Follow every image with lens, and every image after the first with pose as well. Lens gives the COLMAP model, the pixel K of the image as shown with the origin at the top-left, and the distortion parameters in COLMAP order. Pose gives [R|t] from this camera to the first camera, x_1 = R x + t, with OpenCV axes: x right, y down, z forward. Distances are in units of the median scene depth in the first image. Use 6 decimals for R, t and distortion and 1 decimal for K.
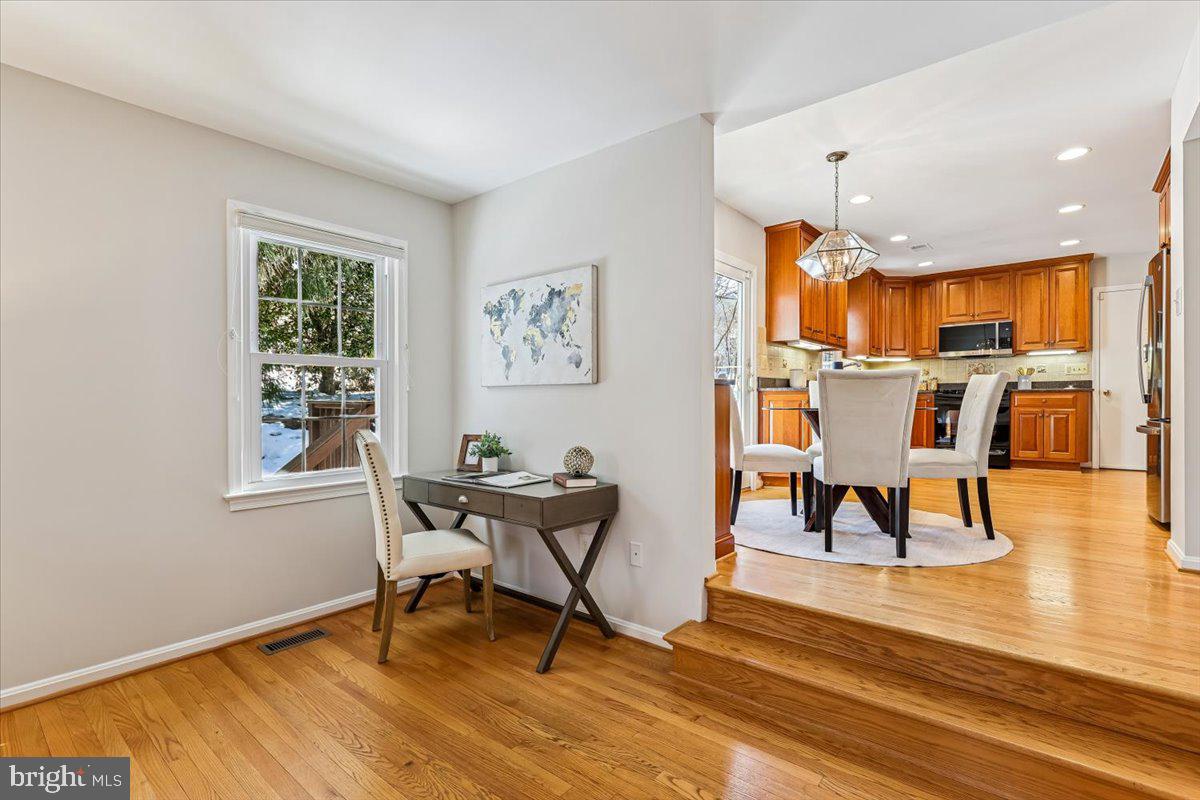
lens RADIAL K [[548.7, 0, 620.2], [0, 548.7, 397.0], [0, 0, 1]] dist [0.002439, -0.000797]
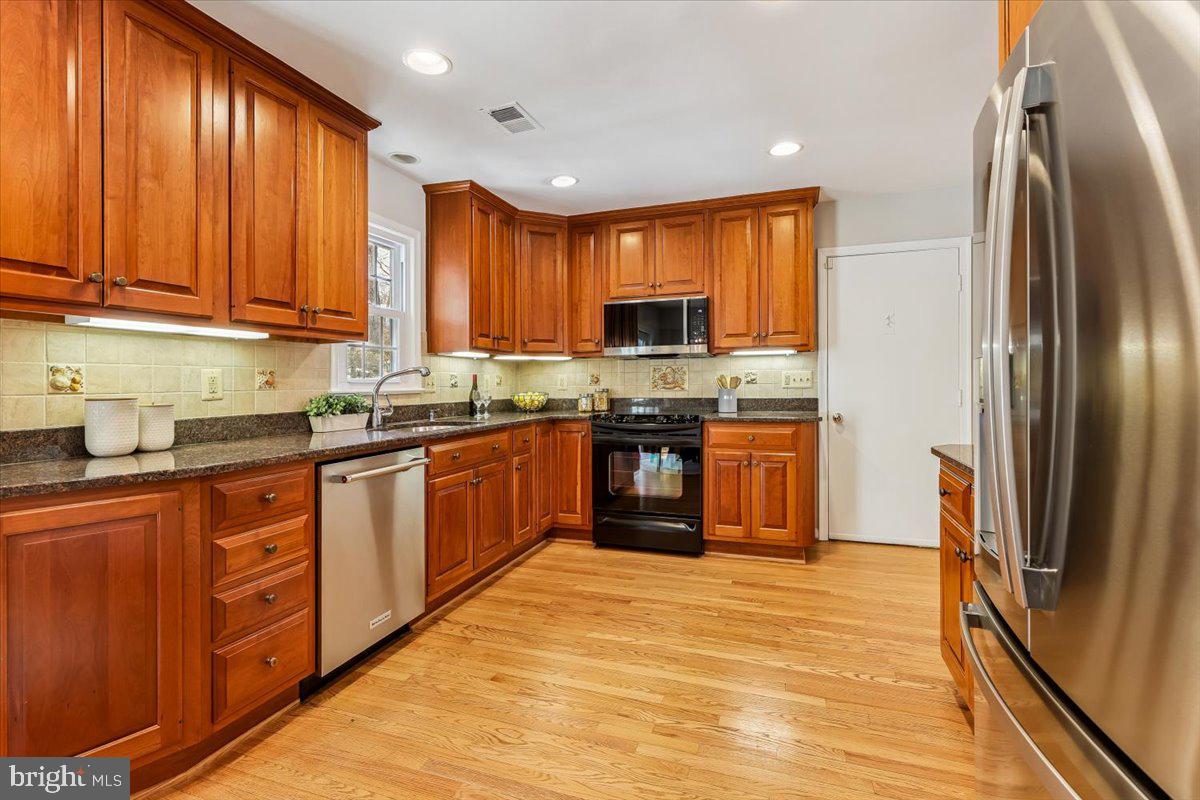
lens RADIAL K [[548.7, 0, 602.4], [0, 548.7, 373.9], [0, 0, 1]] dist [0.002439, -0.000797]
pose [[0.940270, 0.000797, 0.340429, 0.409734], [0.002736, 0.999947, -0.009897, -0.051229], [-0.340419, 0.010237, 0.940218, 0.488903]]
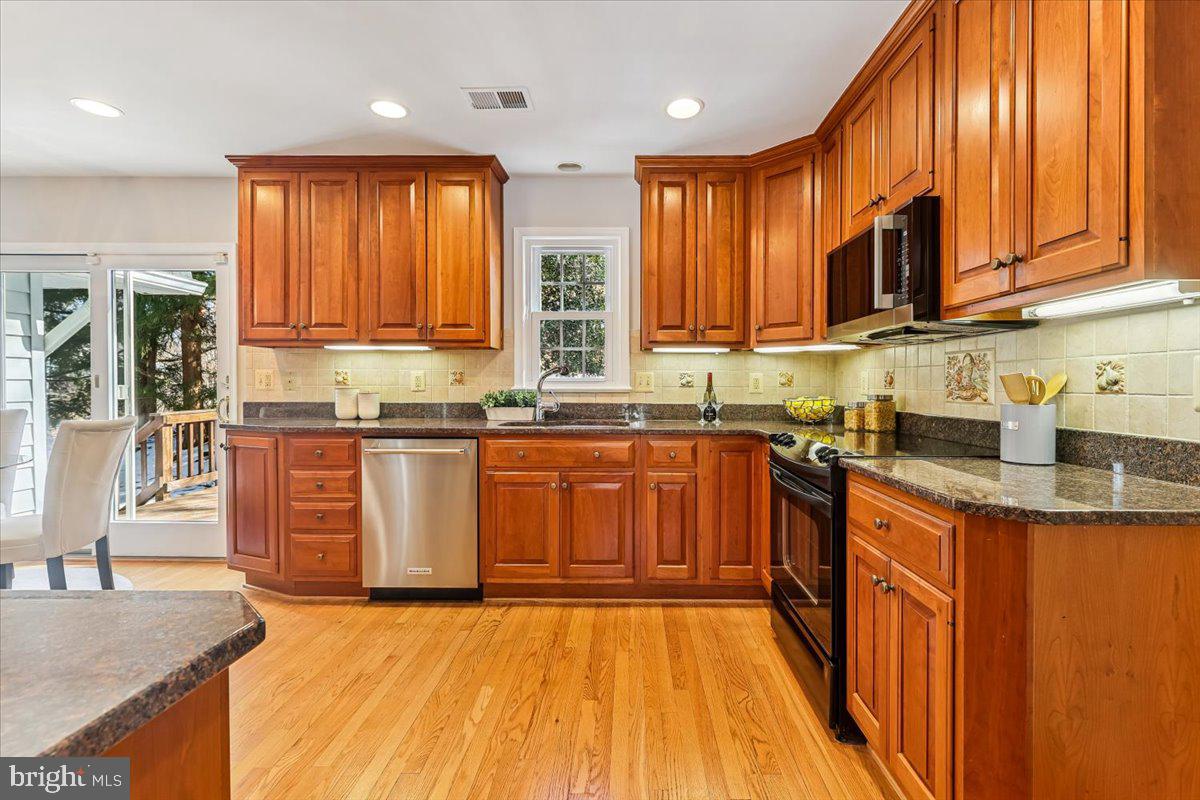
lens RADIAL K [[548.7, 0, 622.7], [0, 548.7, 382.7], [0, 0, 1]] dist [0.002439, -0.000797]
pose [[0.618156, 0.005745, -0.786035, 0.738957], [-0.001702, 0.999981, 0.005970, -0.050831], [0.786054, -0.002352, 0.618153, 0.671164]]
